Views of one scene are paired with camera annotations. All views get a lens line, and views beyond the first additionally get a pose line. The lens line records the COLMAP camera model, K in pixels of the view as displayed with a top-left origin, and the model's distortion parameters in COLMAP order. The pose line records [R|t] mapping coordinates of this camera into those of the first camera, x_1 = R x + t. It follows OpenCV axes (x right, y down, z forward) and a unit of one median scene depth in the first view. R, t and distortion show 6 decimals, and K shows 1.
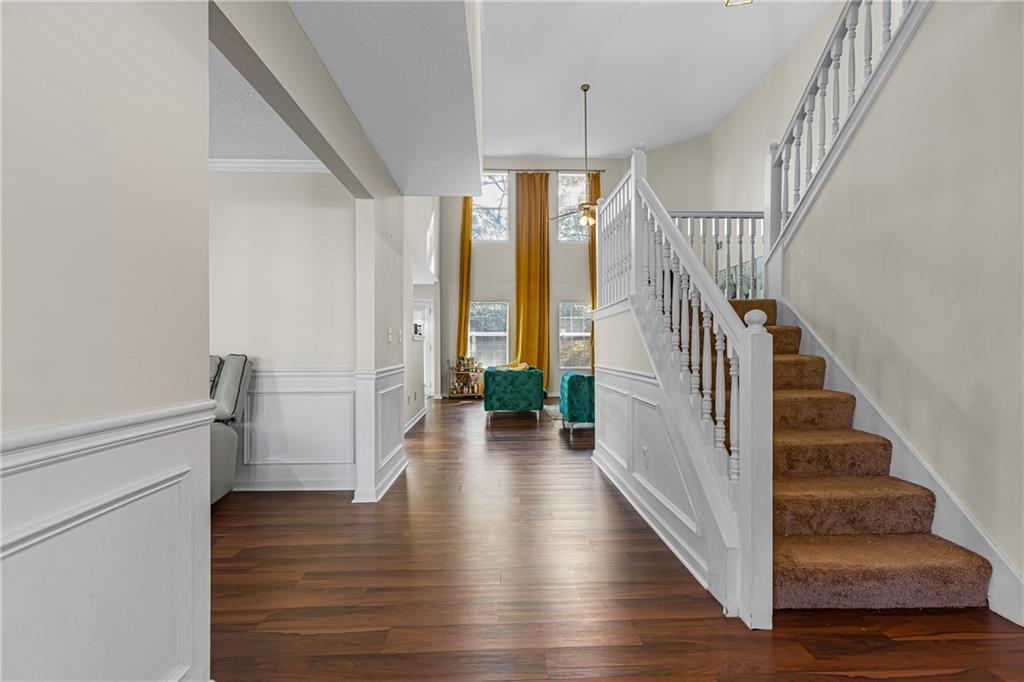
lens RADIAL K [[463.7, 0, 512.4], [0, 463.7, 346.6], [0, 0, 1]] dist [-0.000871, -0.000044]
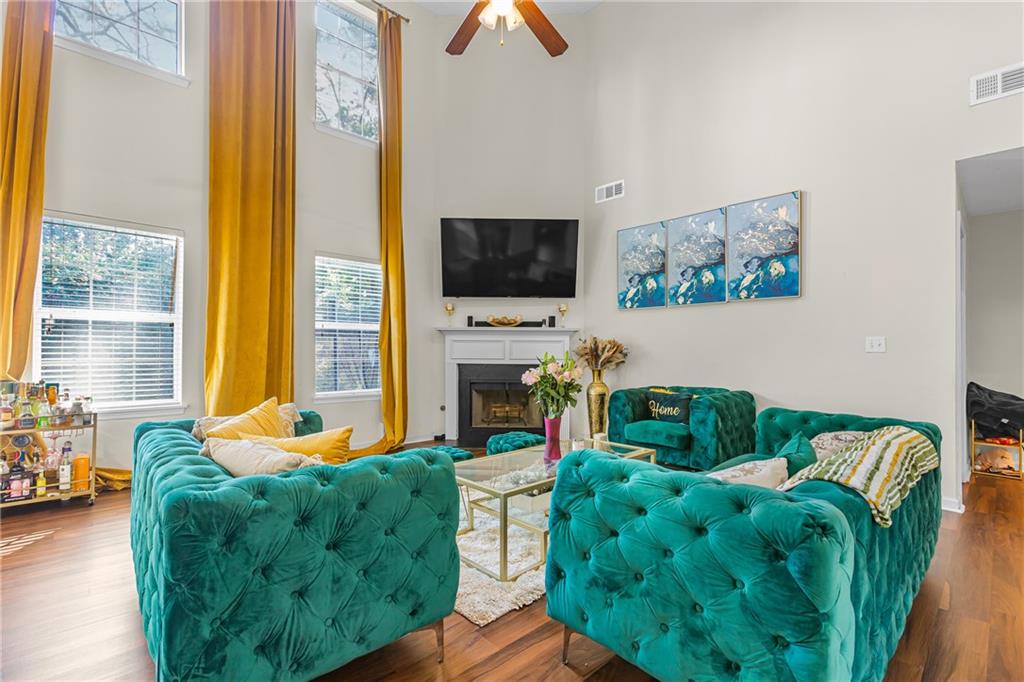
lens RADIAL K [[456.4, 0, 511.4], [0, 456.4, 346.6], [0, 0, 1]] dist [-0.001811, -0.000115]
pose [[0.757240, 0.010641, 0.653051, -0.050198], [-0.007491, 0.999943, -0.007608, -0.001815], [-0.653094, 0.000869, 0.757276, 0.539677]]
